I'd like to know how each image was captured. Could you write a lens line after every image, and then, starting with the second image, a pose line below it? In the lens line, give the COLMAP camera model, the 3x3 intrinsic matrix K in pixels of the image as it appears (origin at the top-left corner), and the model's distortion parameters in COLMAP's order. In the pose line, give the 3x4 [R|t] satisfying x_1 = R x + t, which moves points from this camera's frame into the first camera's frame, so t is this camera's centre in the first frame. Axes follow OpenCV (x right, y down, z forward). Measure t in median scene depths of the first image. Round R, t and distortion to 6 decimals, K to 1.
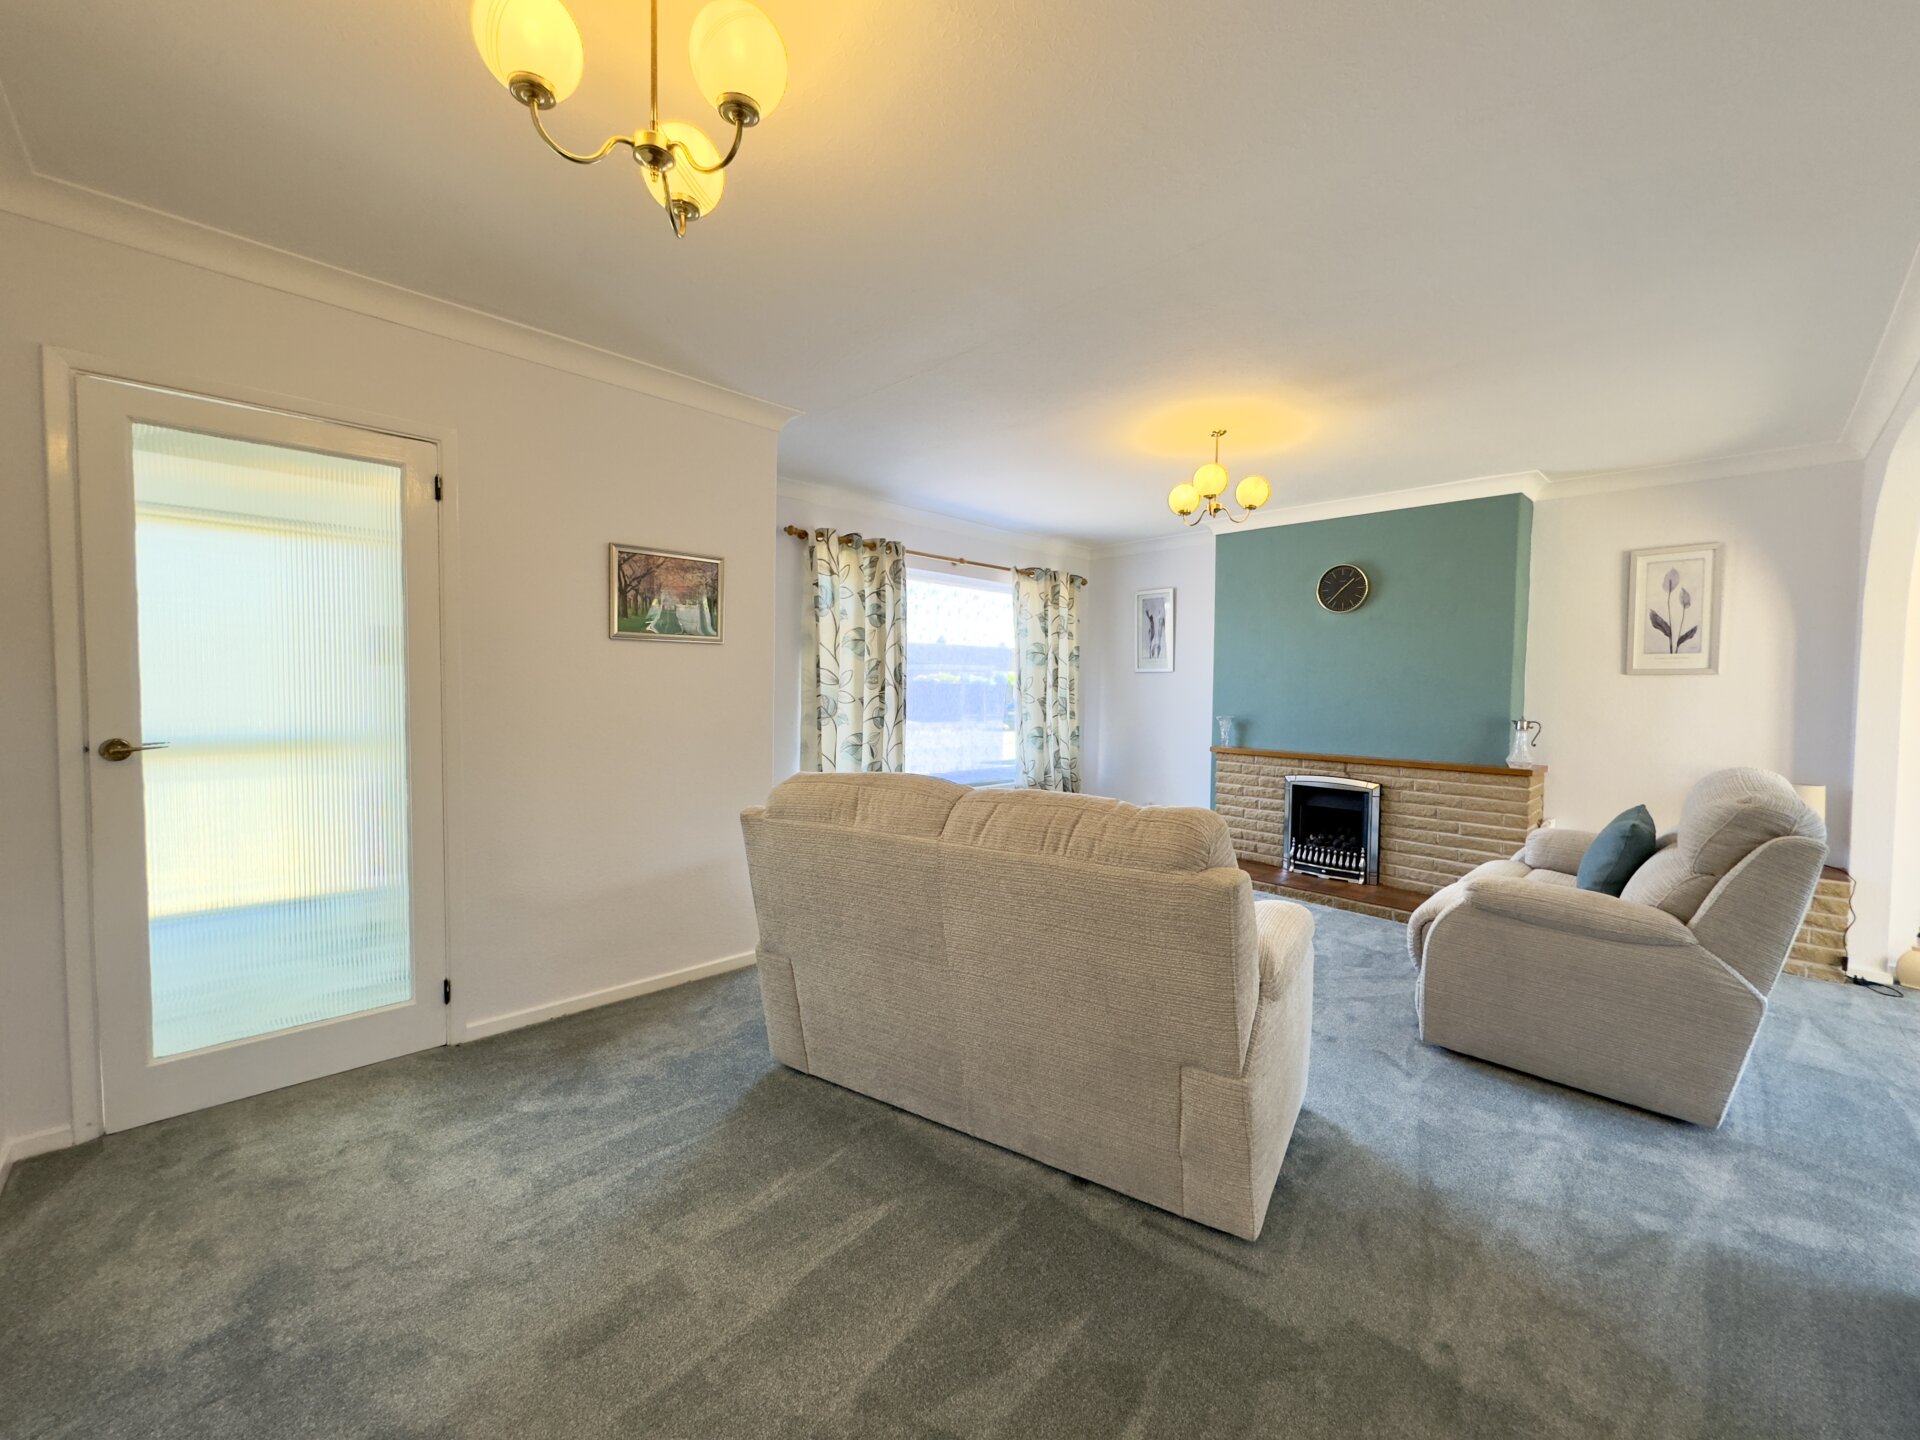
lens RADIAL K [[762.4, 0, 956.8], [0, 762.4, 713.7], [0, 0, 1]] dist [-0.003102, 0.000494]
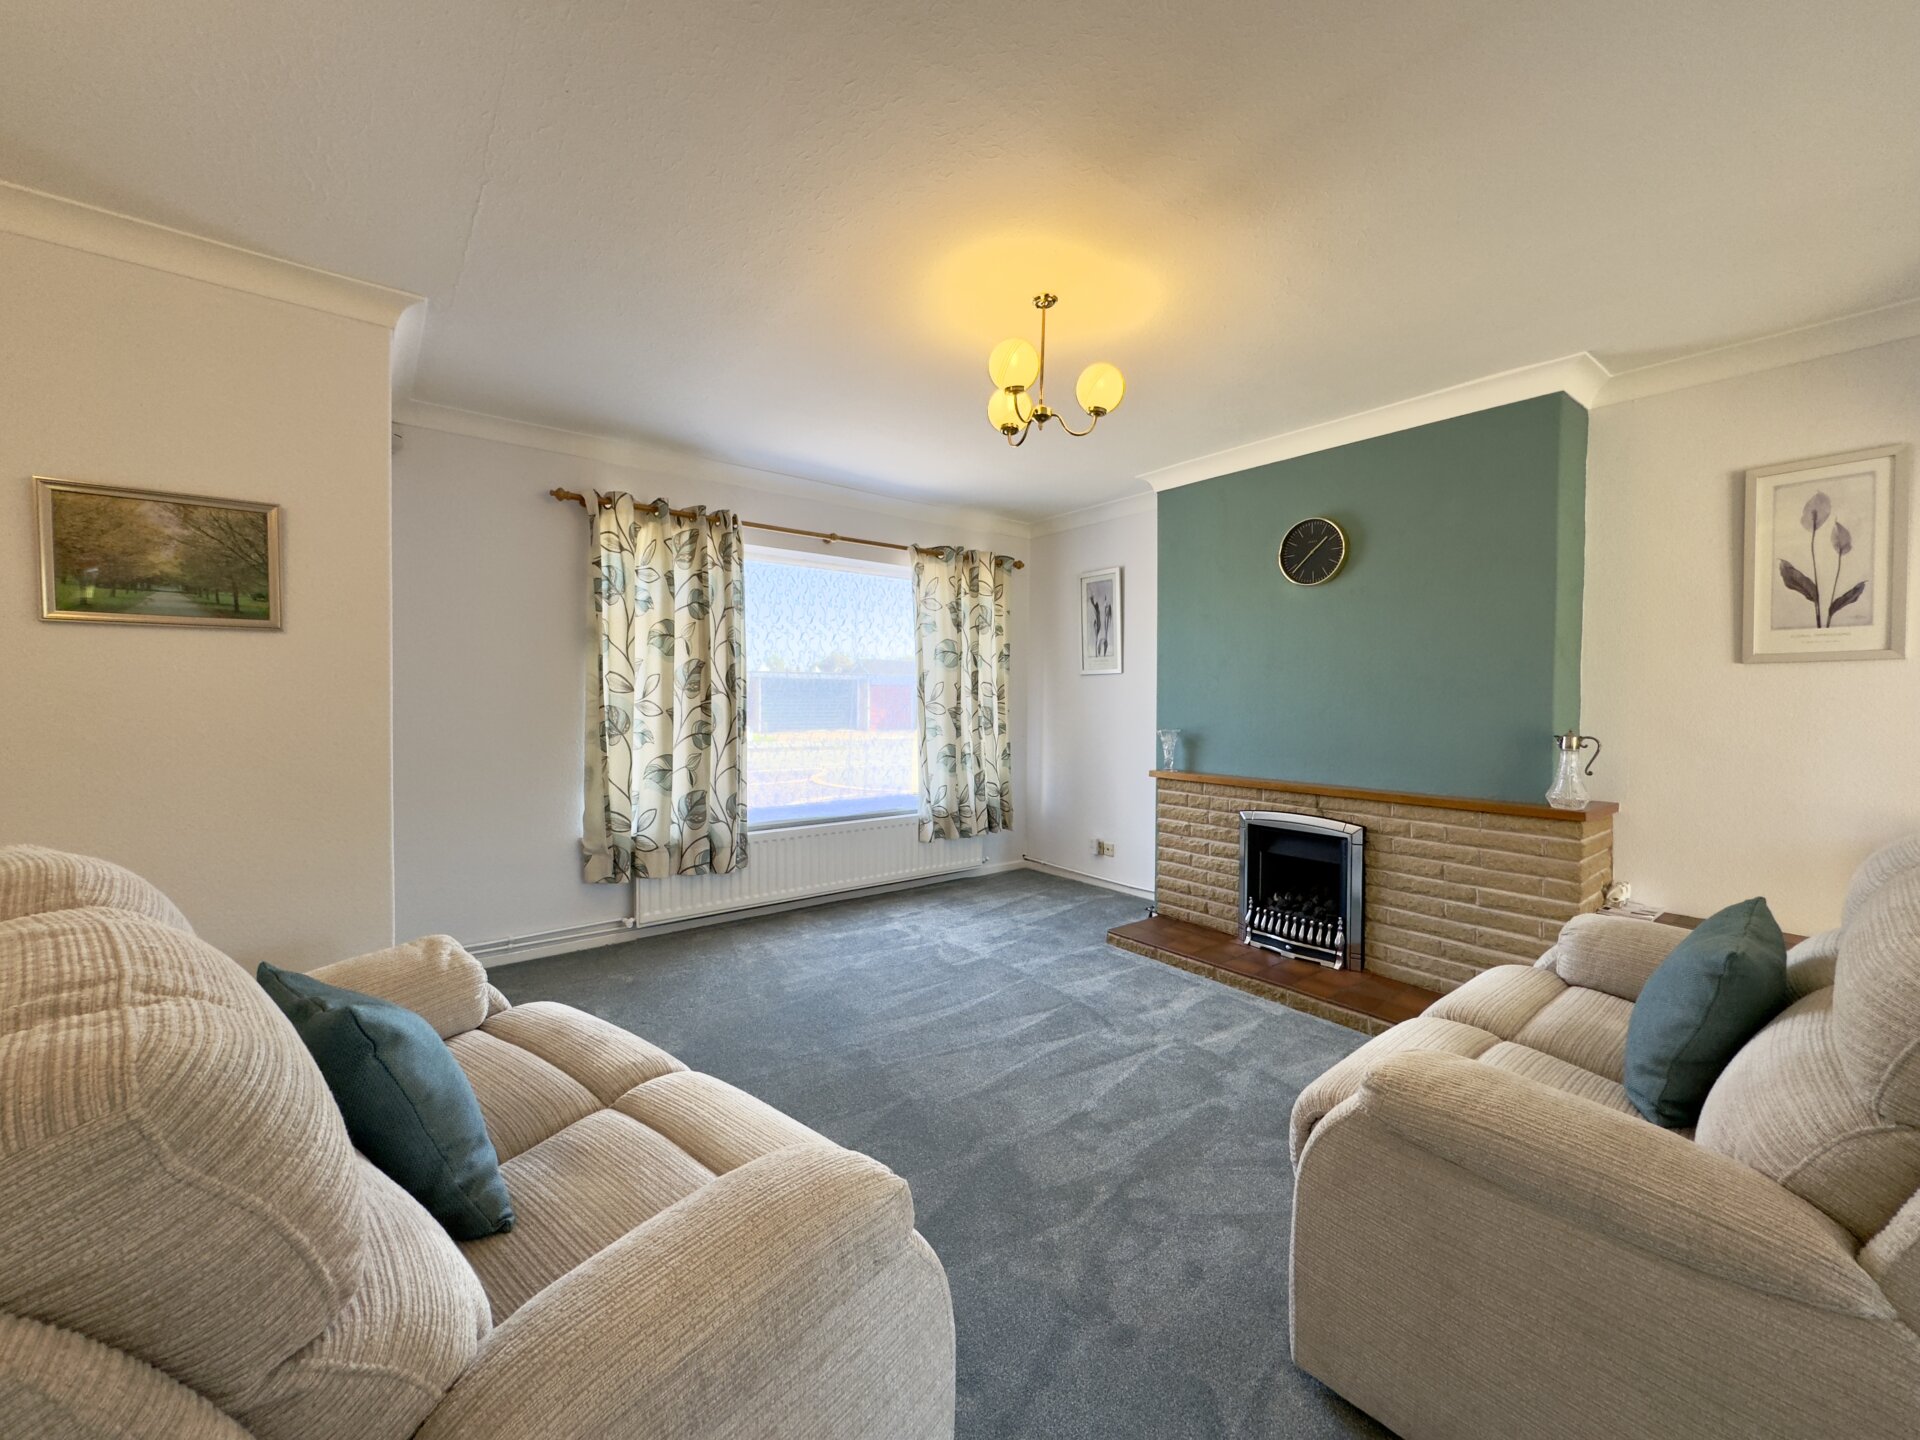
lens RADIAL K [[762.4, 0, 955.8], [0, 762.4, 713.6], [0, 0, 1]] dist [-0.003102, 0.000494]
pose [[0.994897, -0.007265, -0.100634, 0.247557], [0.005596, 0.999842, -0.016857, -0.001526], [0.100741, 0.016208, 0.994781, 0.257927]]
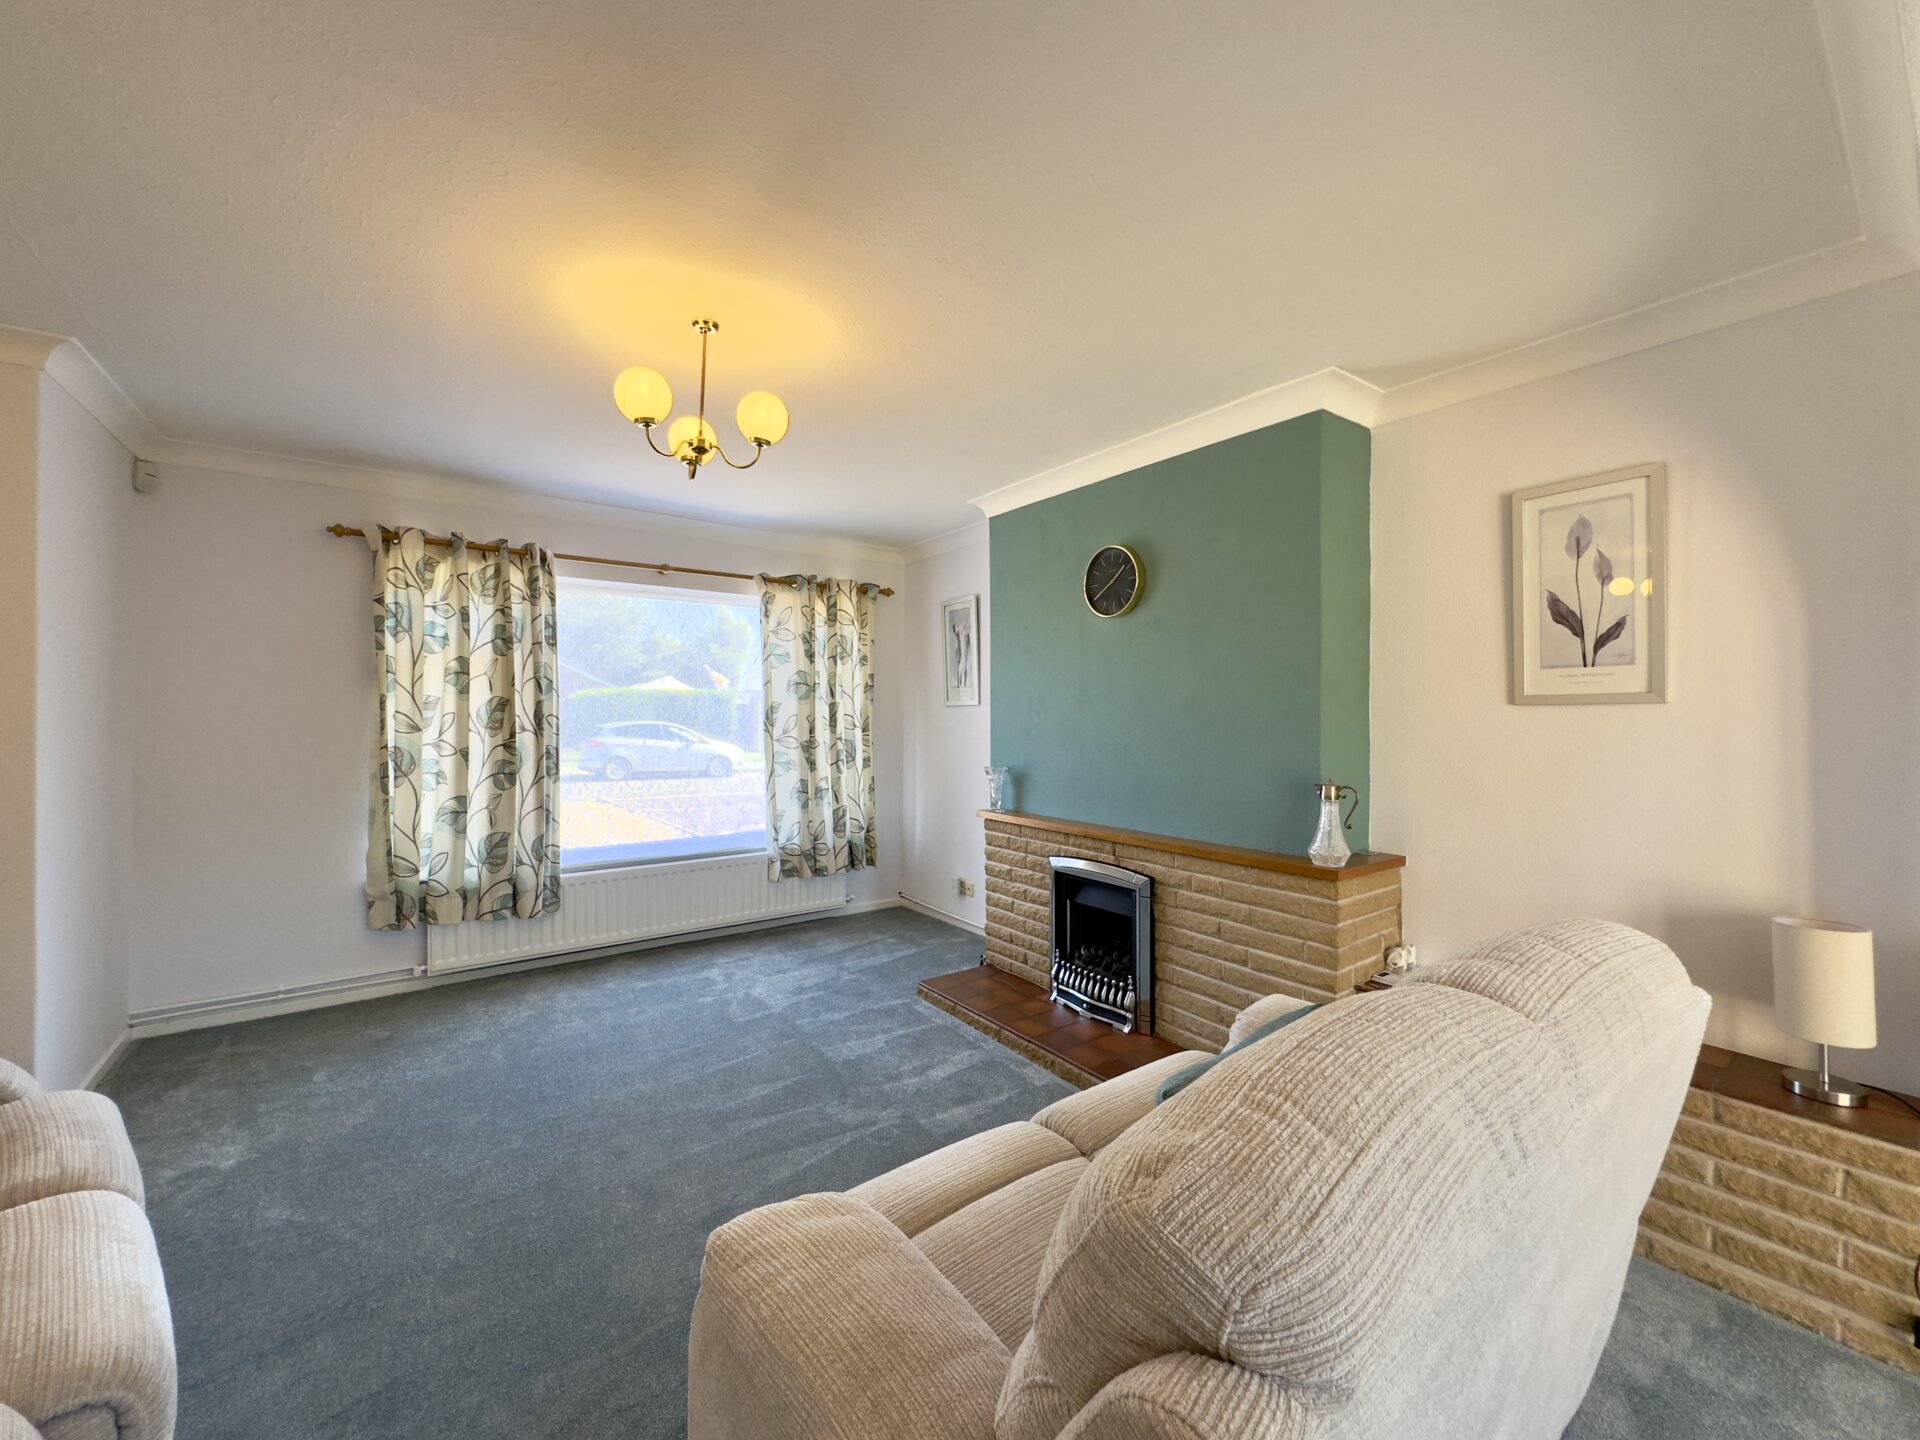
lens RADIAL K [[762.4, 0, 956.2], [0, 762.4, 713.5], [0, 0, 1]] dist [-0.003102, 0.000494]
pose [[0.991004, -0.013644, -0.133134, 0.465742], [0.008501, 0.999198, -0.039118, -0.022424], [0.133561, 0.037634, 0.990326, 0.321619]]
